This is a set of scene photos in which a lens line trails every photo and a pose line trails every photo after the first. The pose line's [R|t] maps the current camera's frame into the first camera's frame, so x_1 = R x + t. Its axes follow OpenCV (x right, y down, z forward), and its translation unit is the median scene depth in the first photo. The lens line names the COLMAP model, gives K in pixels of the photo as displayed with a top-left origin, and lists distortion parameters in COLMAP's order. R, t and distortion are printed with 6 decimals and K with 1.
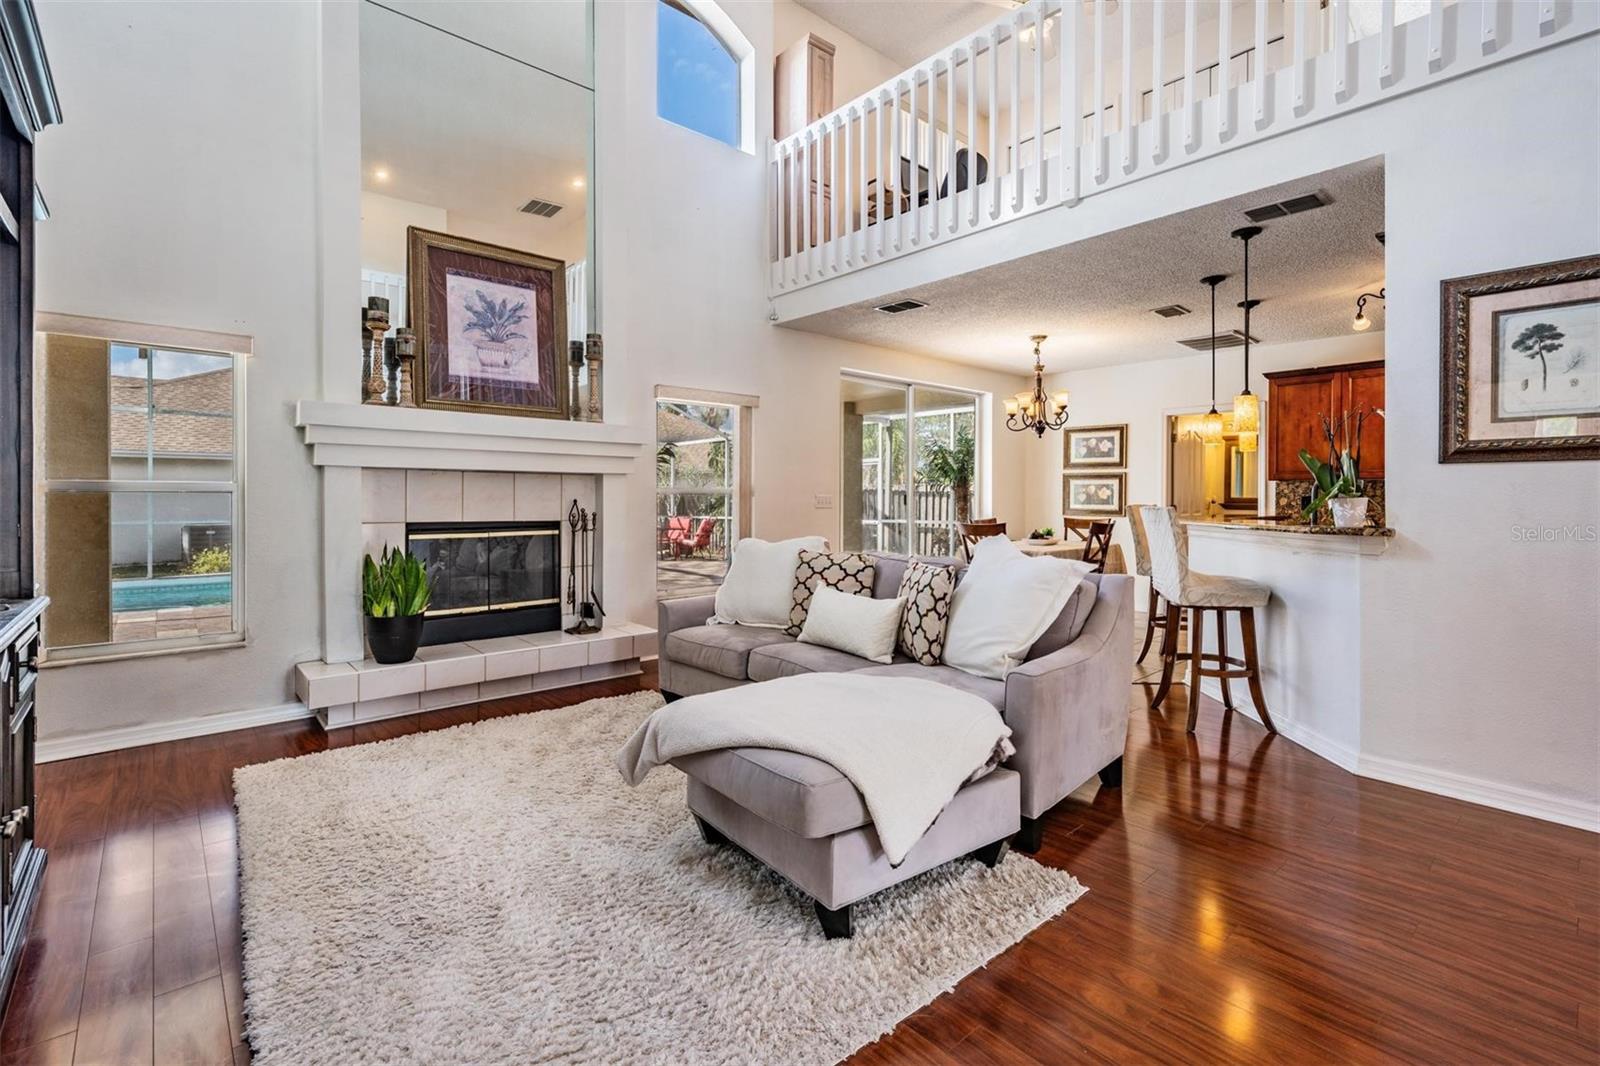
lens RADIAL K [[718.8, 0, 793.4], [0, 718.8, 504.1], [0, 0, 1]] dist [0.001075, 0.000012]
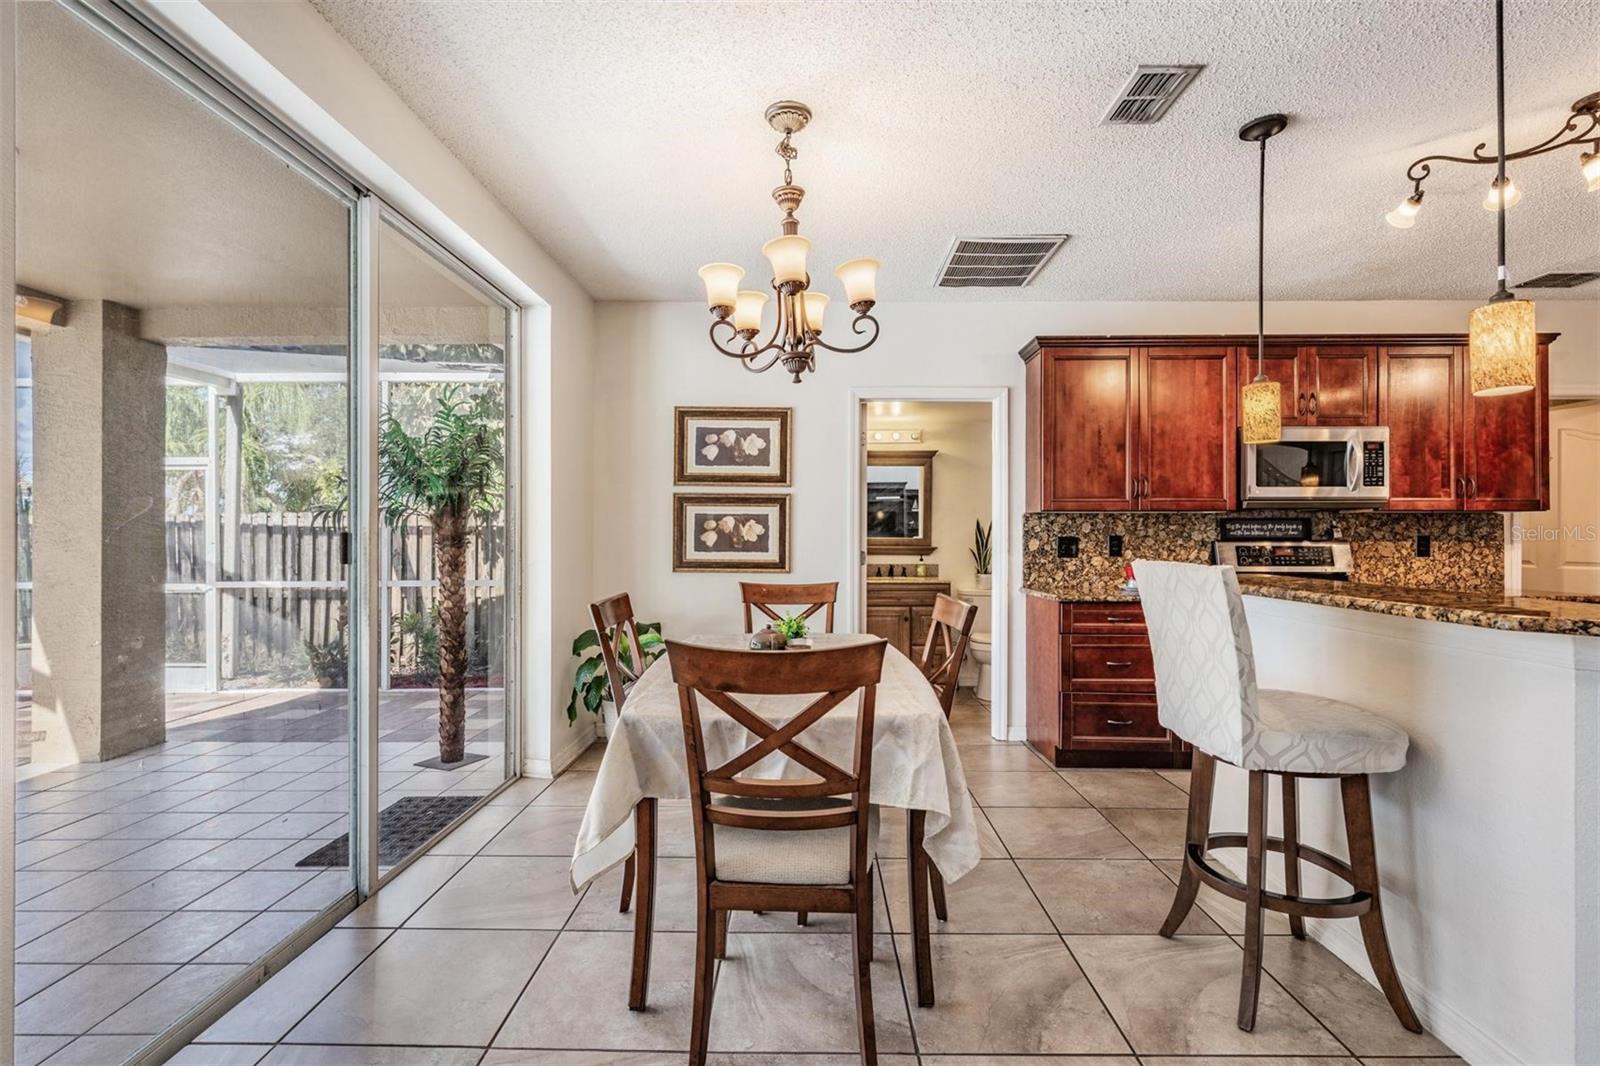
lens RADIAL K [[715.3, 0, 797.6], [0, 715.3, 537.2], [0, 0, 1]] dist [0.000949, 0.000234]
pose [[0.681111, -0.002242, 0.732177, 0.094613], [0.006819, 0.999971, -0.003281, -0.013927], [-0.732149, 0.007227, 0.681107, 1.012186]]
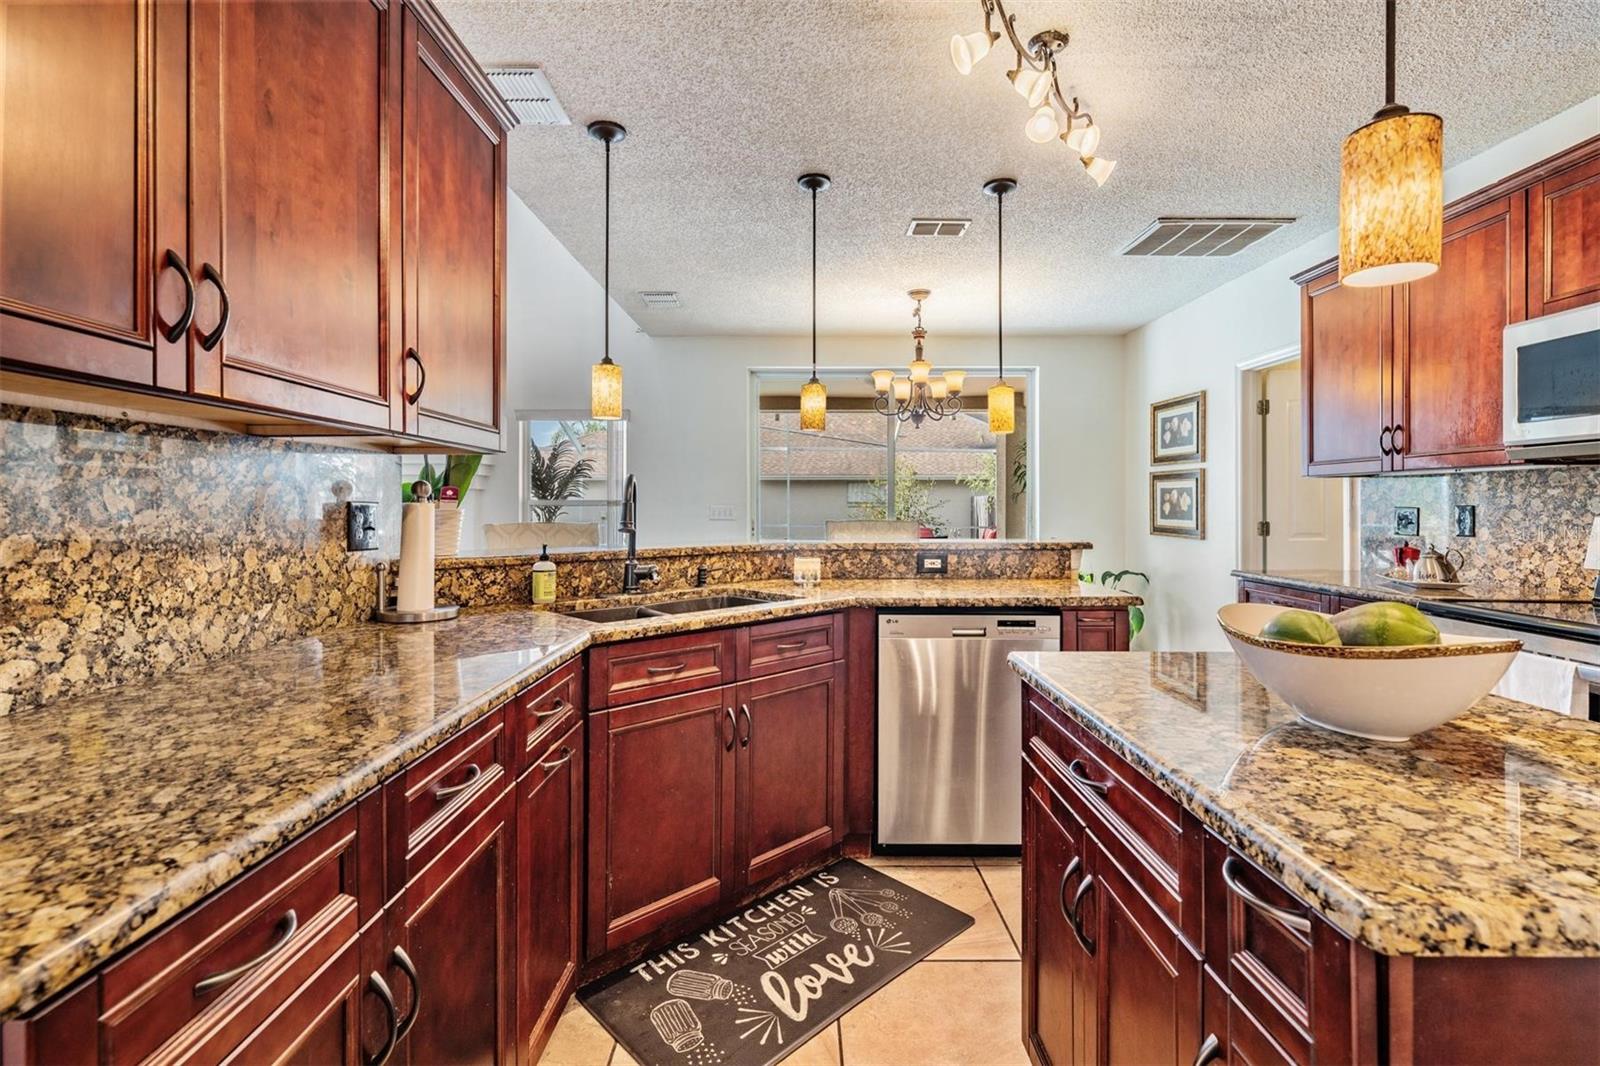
lens RADIAL K [[721.1, 0, 802.7], [0, 721.1, 504.8], [0, 0, 1]] dist [0.000696, -0.000228]
pose [[0.749799, -0.002466, -0.661661, 1.010995], [-0.004576, 0.999950, -0.008912, -0.008851], [0.661650, 0.009709, 0.749750, 0.496841]]
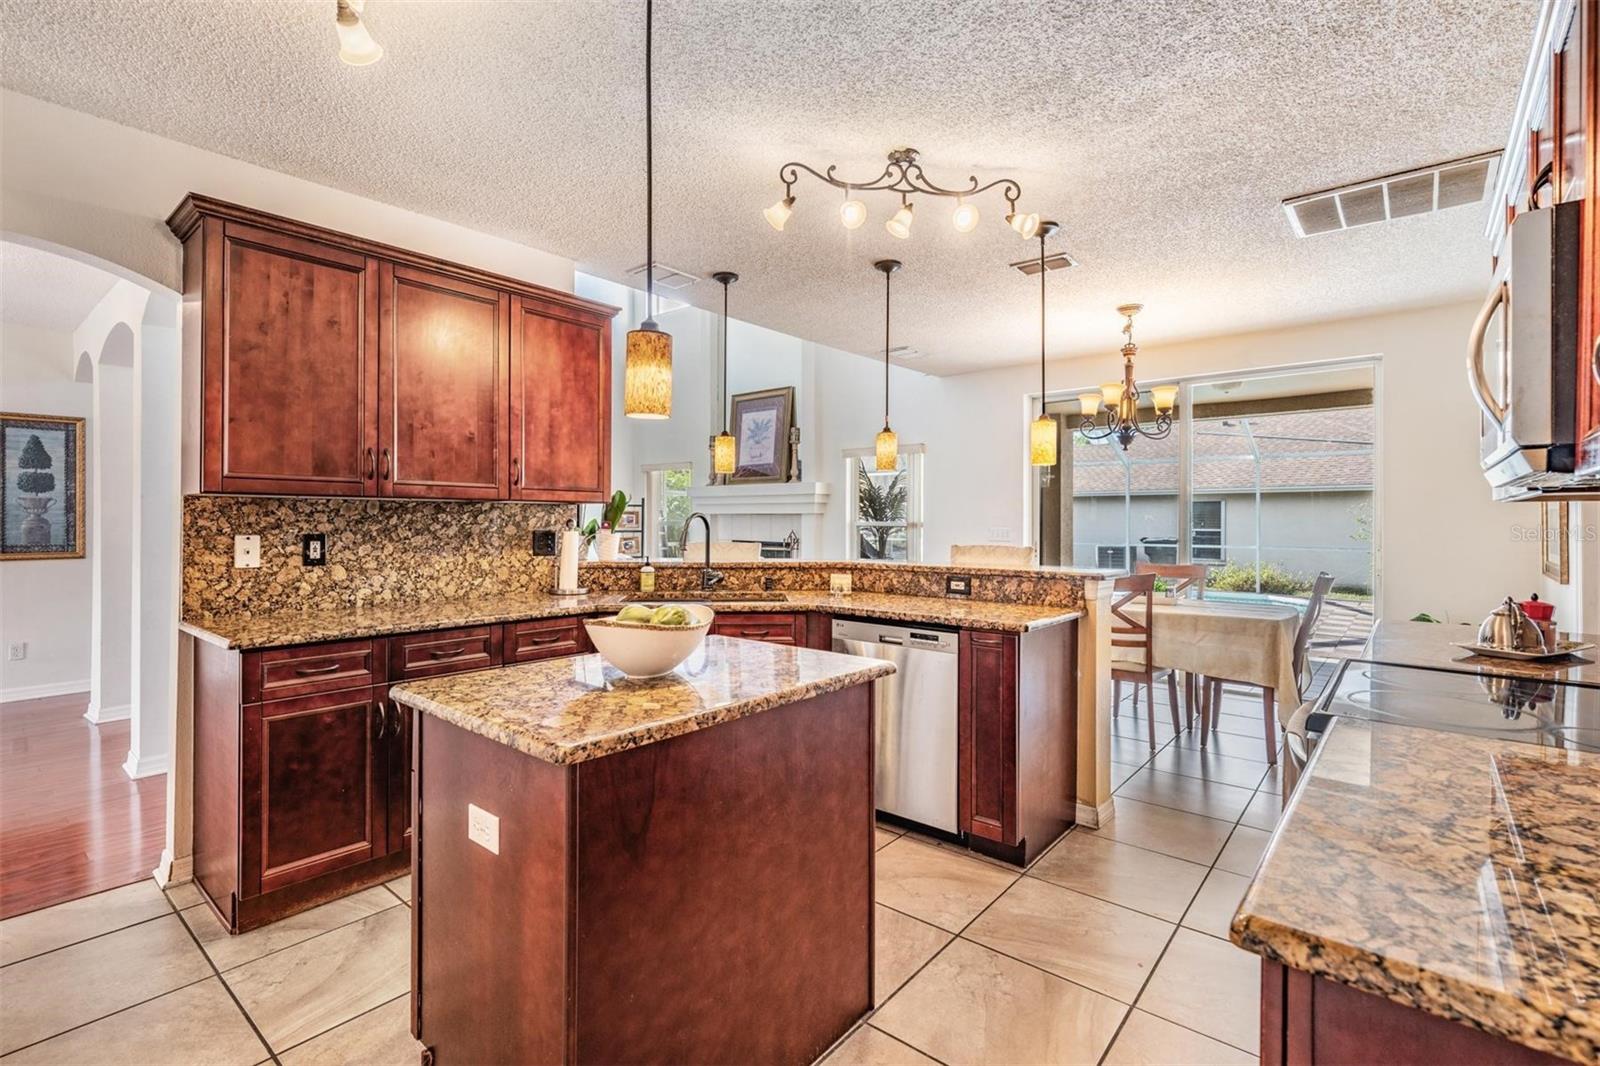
lens RADIAL K [[735.0, 0, 795.8], [0, 735.0, 517.0], [0, 0, 1]] dist [0.001802, -0.000217]
pose [[0.142046, -0.005205, -0.989846, 1.375093], [-0.010652, 0.999920, -0.006787, -0.024688], [0.989803, 0.011508, 0.141979, 0.781804]]
